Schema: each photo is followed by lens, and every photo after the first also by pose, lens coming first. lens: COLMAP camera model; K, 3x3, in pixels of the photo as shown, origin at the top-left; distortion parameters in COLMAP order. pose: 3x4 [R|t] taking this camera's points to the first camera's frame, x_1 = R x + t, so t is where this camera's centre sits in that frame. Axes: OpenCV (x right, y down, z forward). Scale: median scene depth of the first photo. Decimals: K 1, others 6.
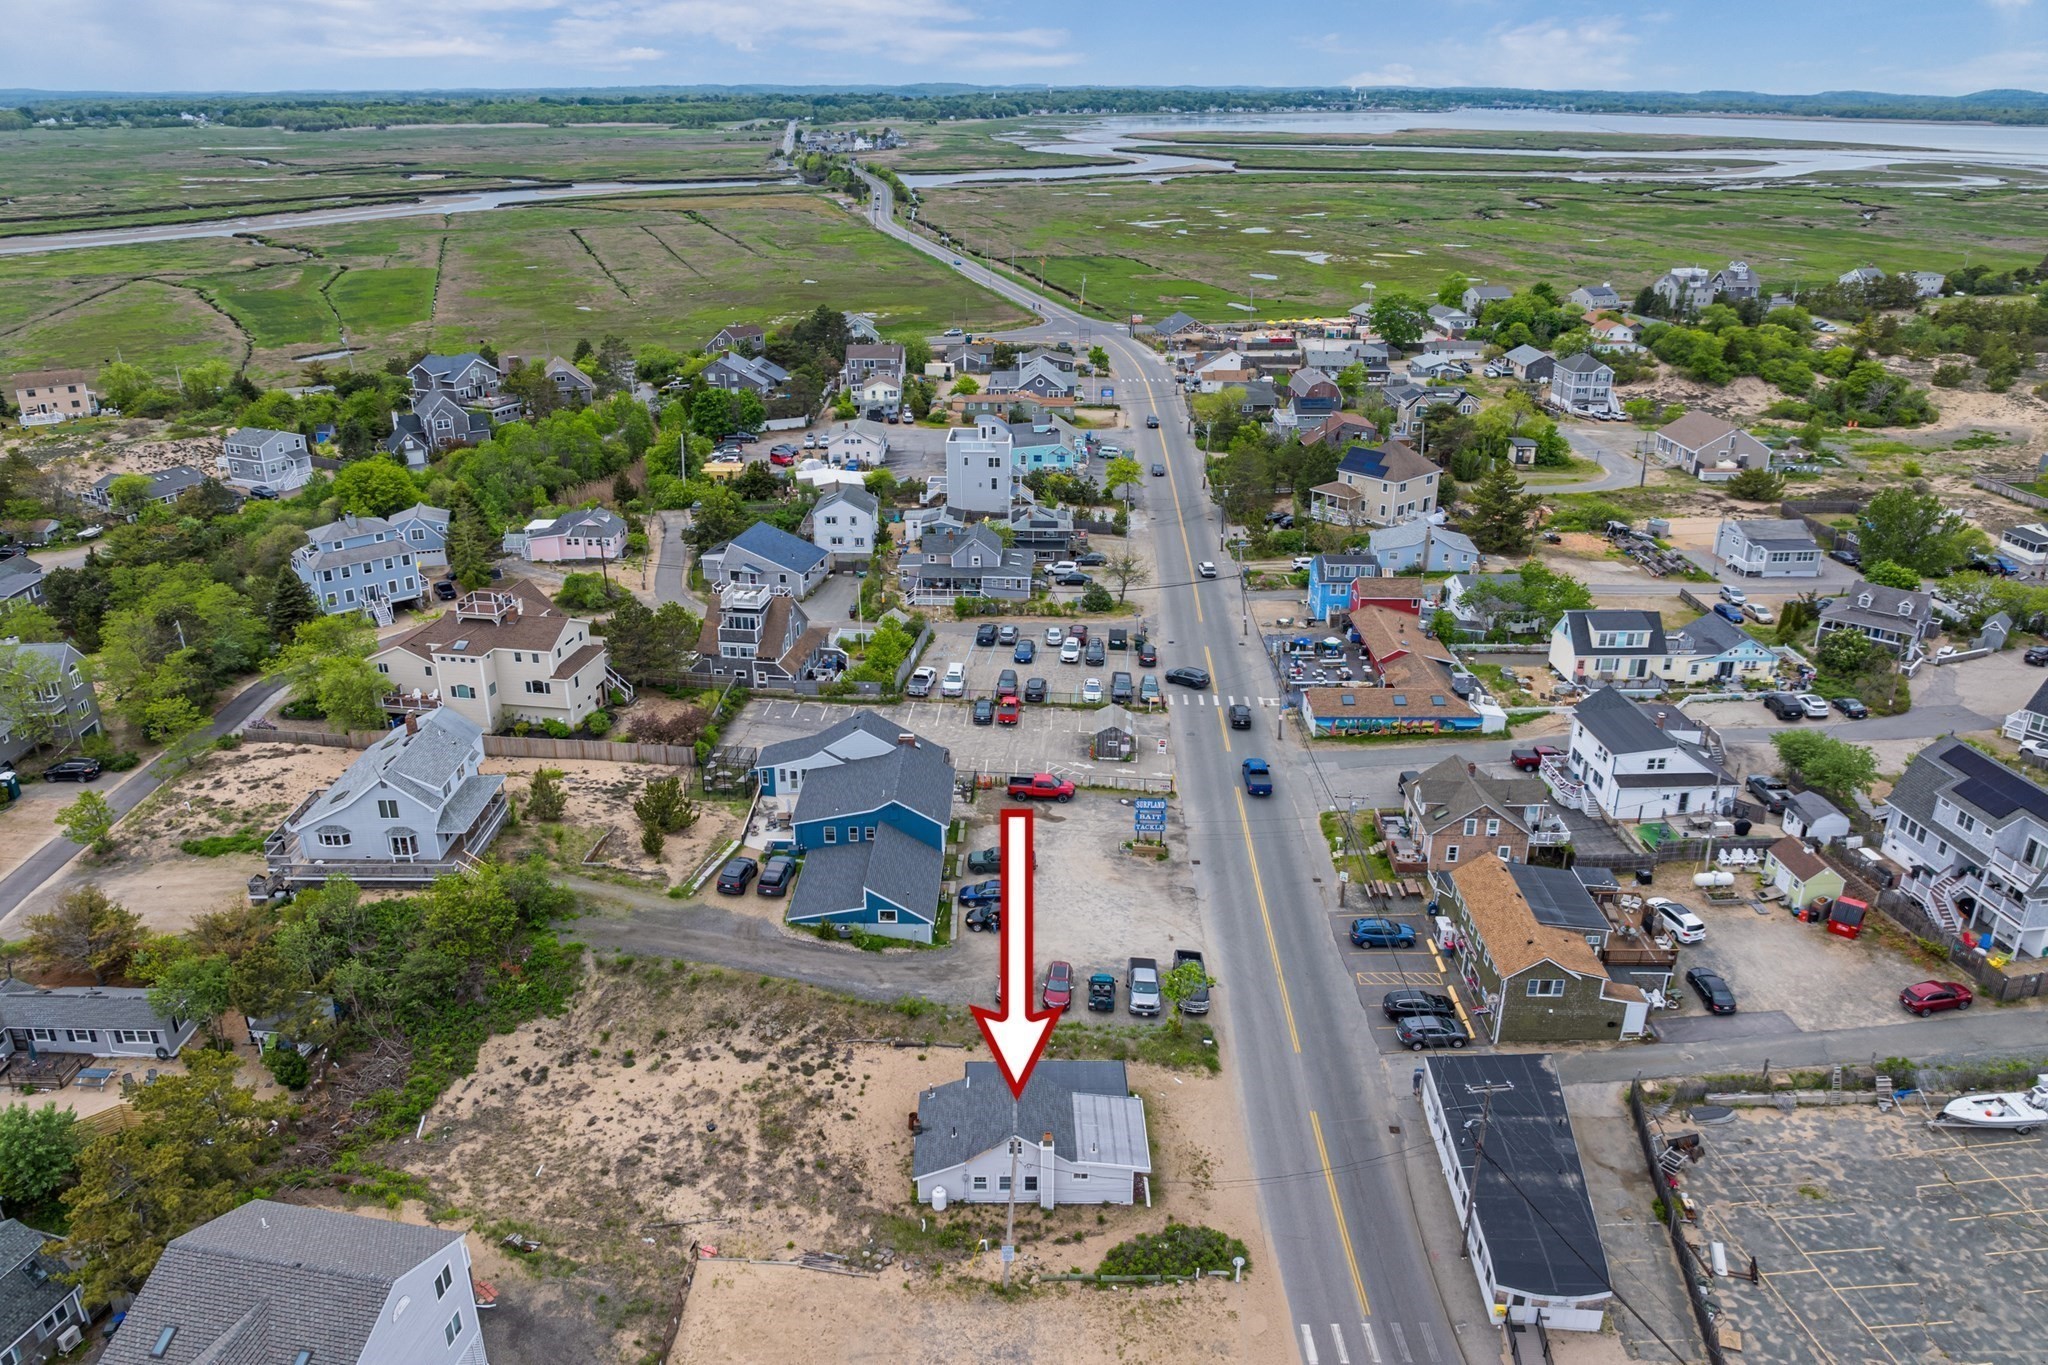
lens RADIAL K [[1437.4, 0, 1024.0], [0, 1437.4, 682.5], [0, 0, 1]] dist [-0.031819, -0.007024]
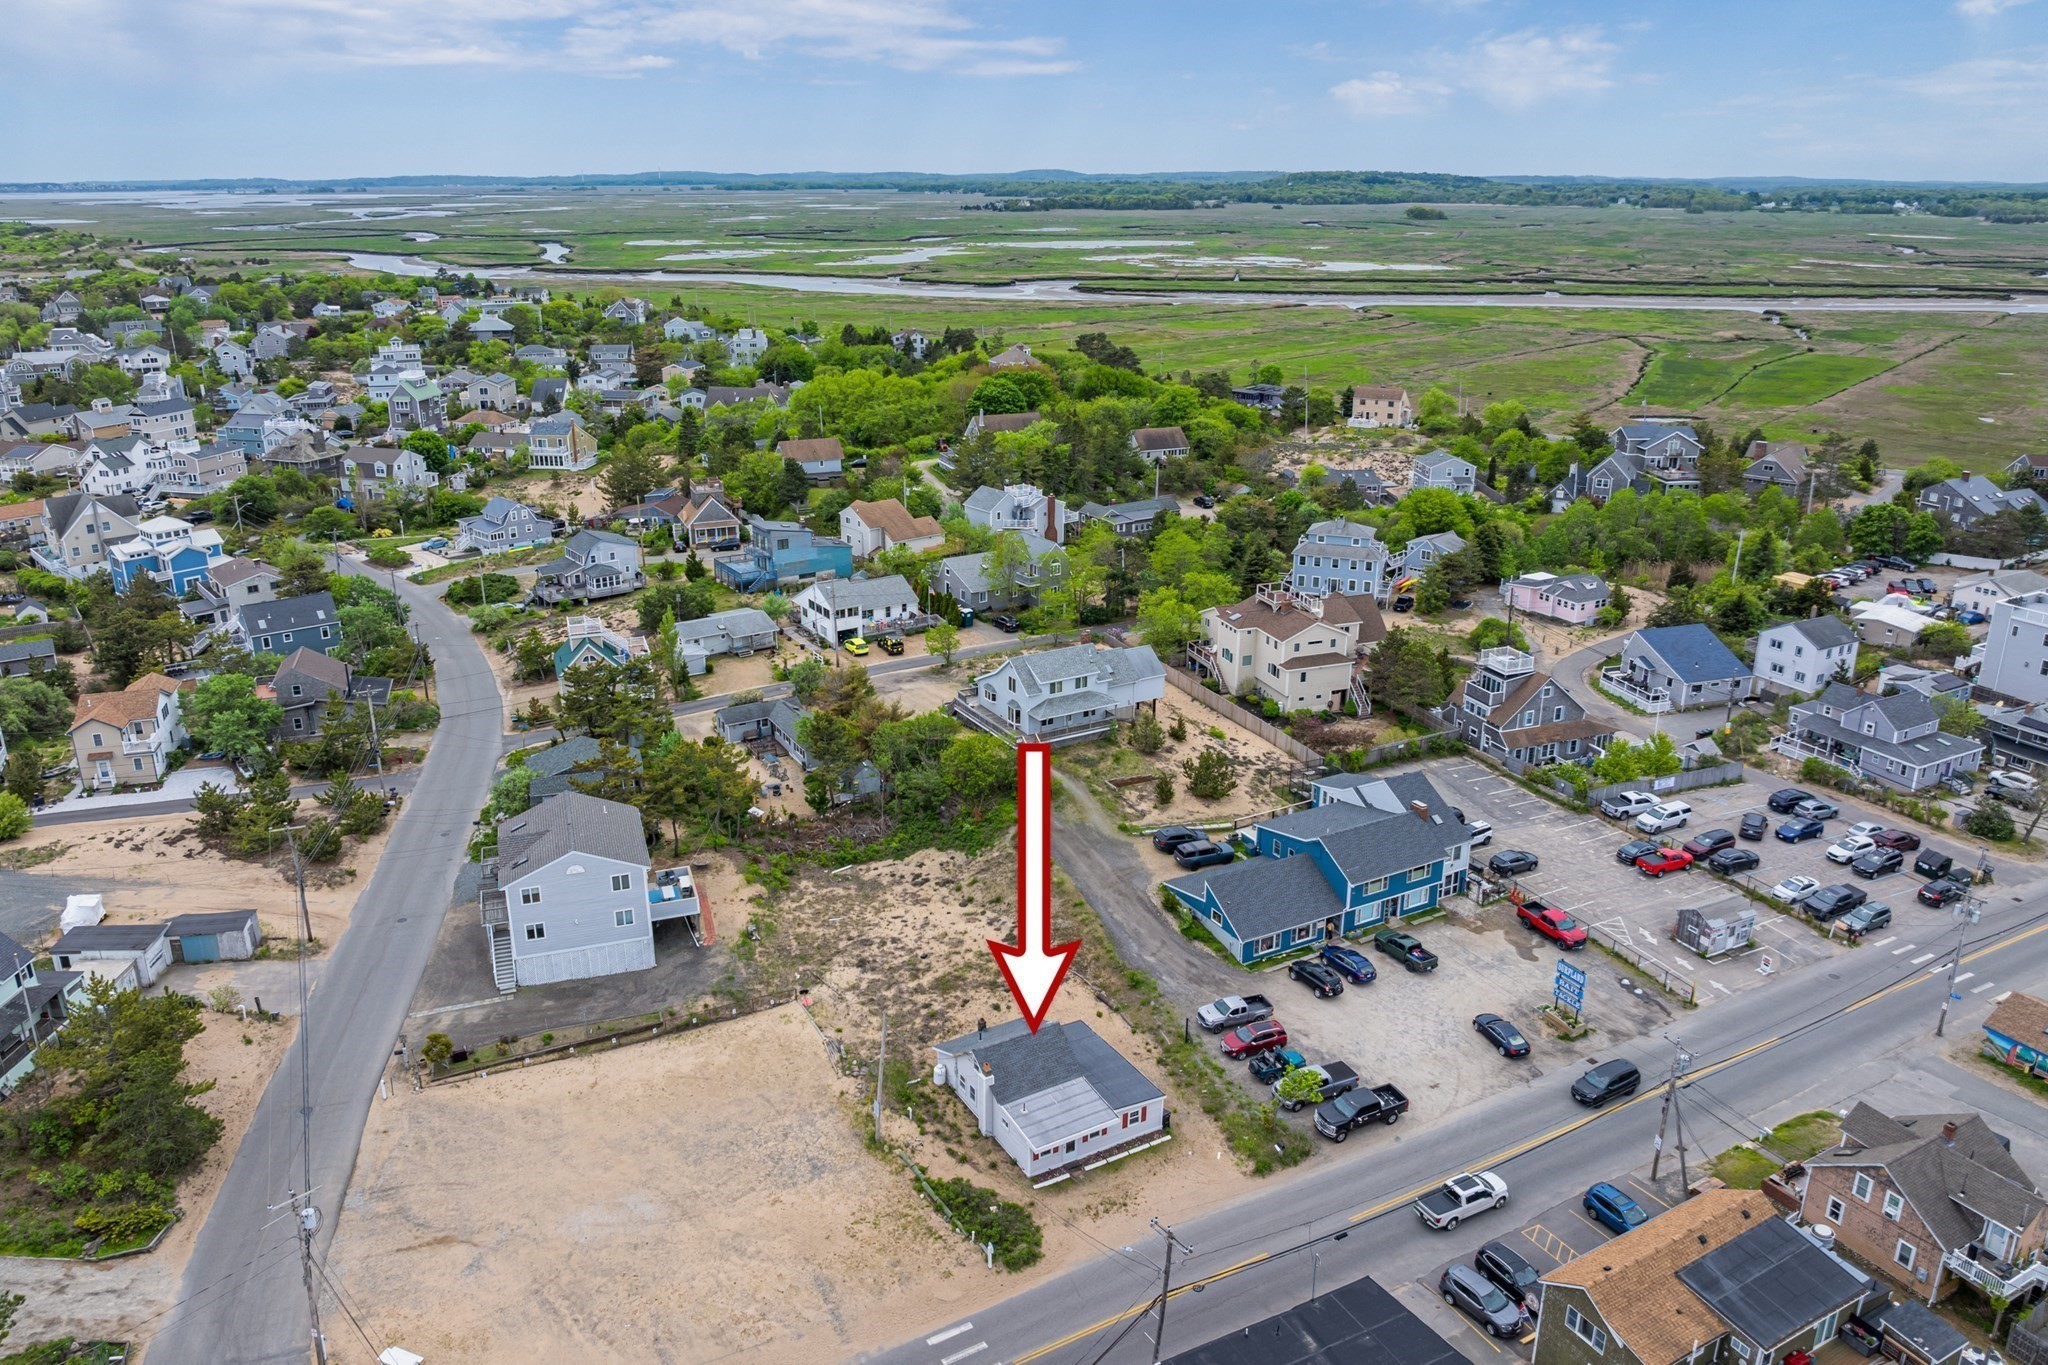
lens RADIAL K [[1433.4, 0, 1024.0], [0, 1433.4, 682.5], [0, 0, 1]] dist [-0.036940, -0.007662]
pose [[0.493351, 0.288601, -0.820557, 0.728945], [-0.332143, 0.934375, 0.128935, -0.099209], [0.803919, 0.208932, 0.556832, 0.287962]]
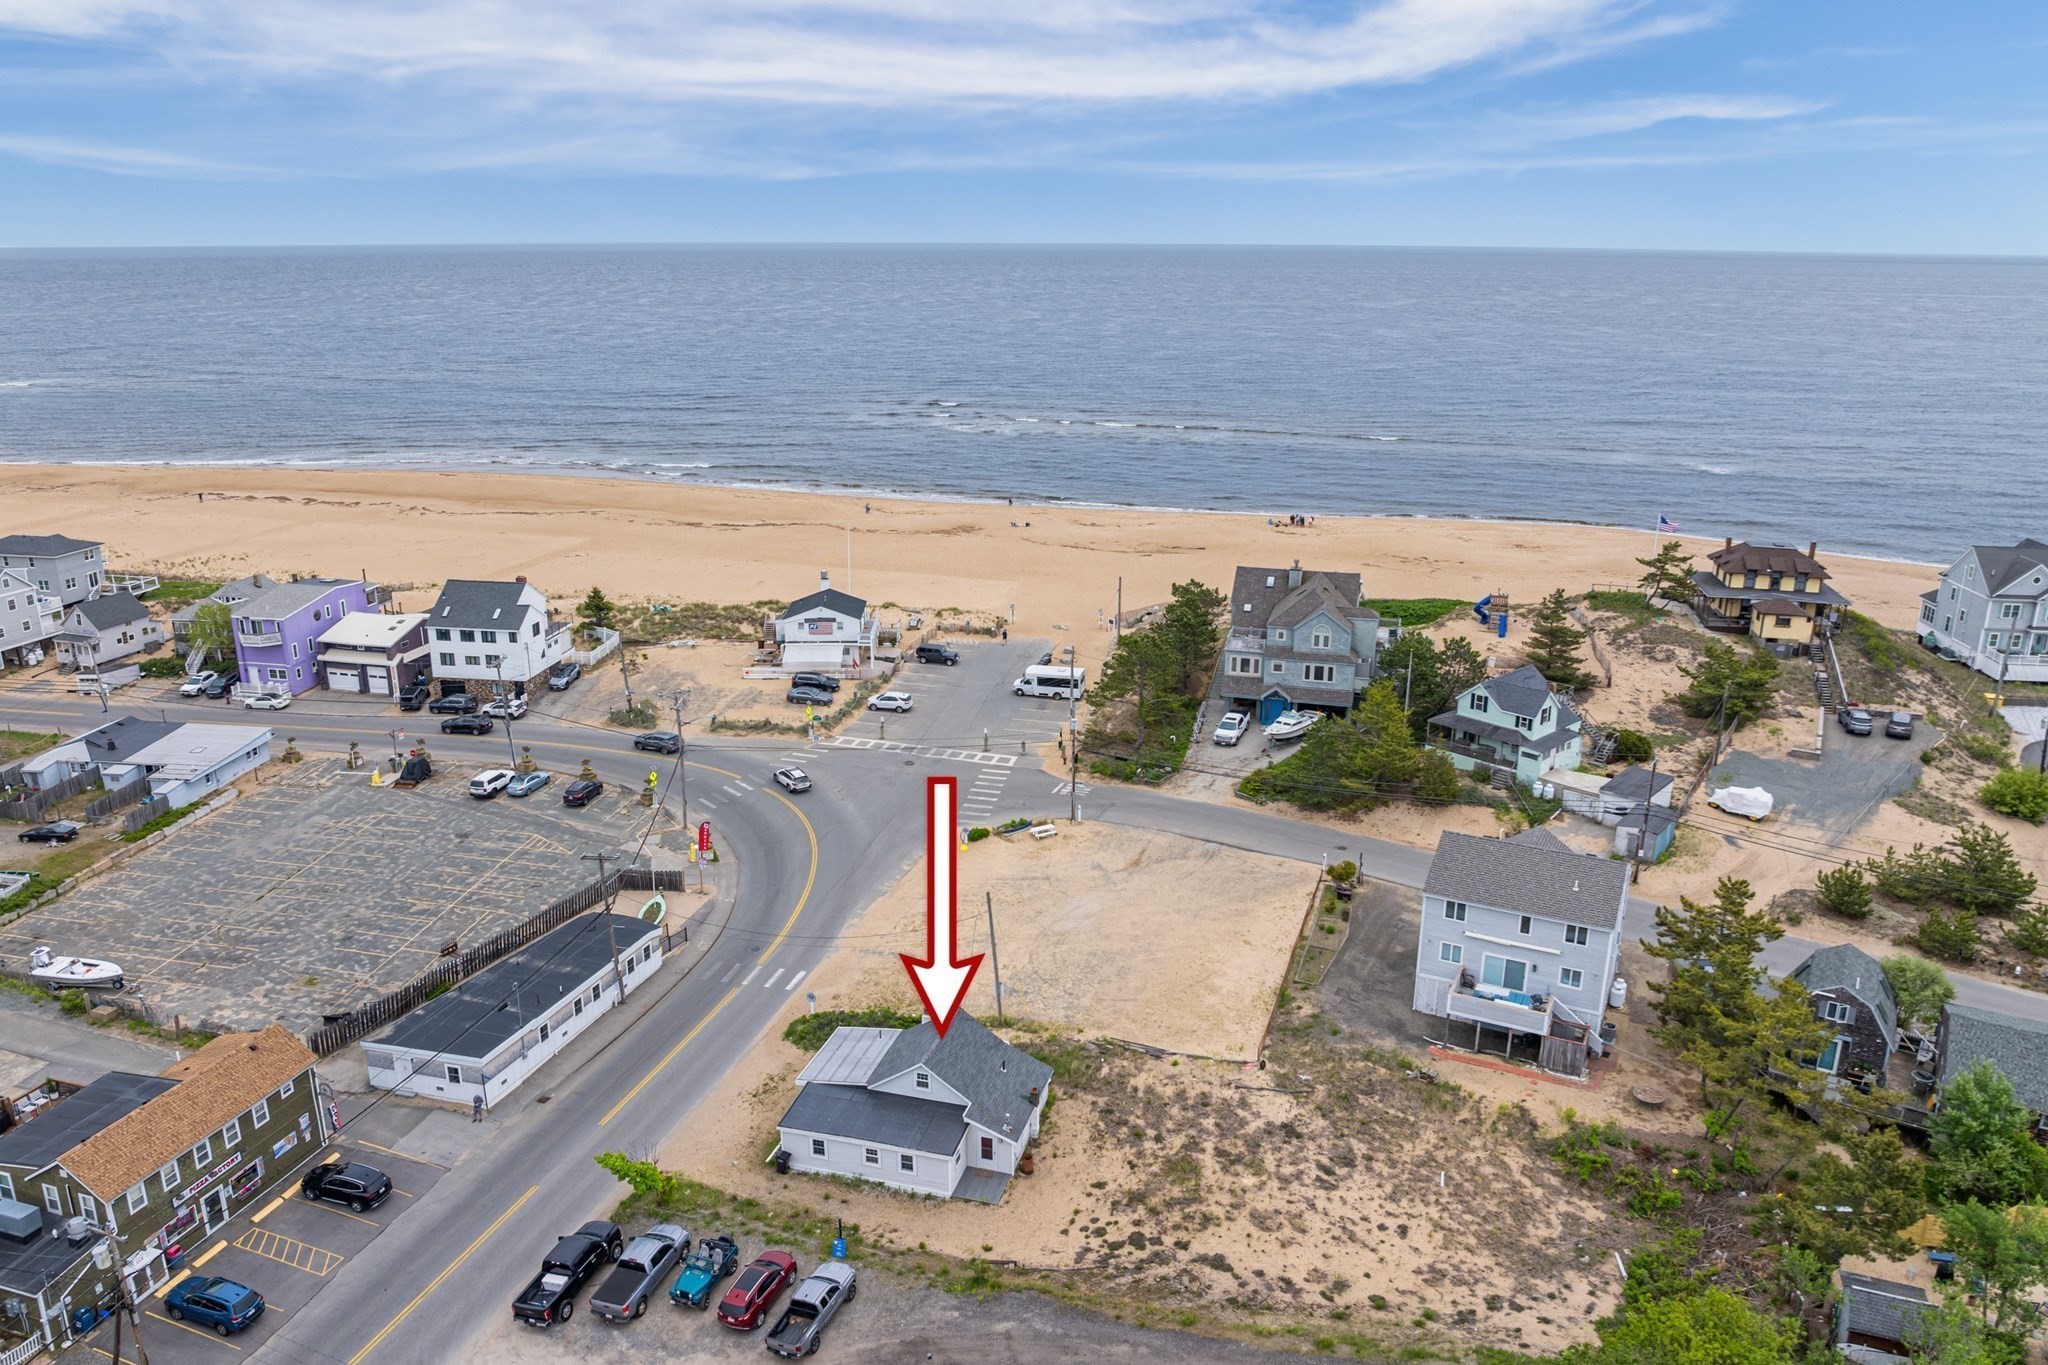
lens RADIAL K [[1437.3, 0, 1027.0], [0, 1437.3, 708.5], [0, 0, 1]] dist [-0.034837, -0.007641]
pose [[-0.957695, -0.095641, 0.271426, -0.269499], [0.104971, 0.762087, 0.638909, -0.437514], [-0.267956, 0.640373, -0.719807, 1.356879]]
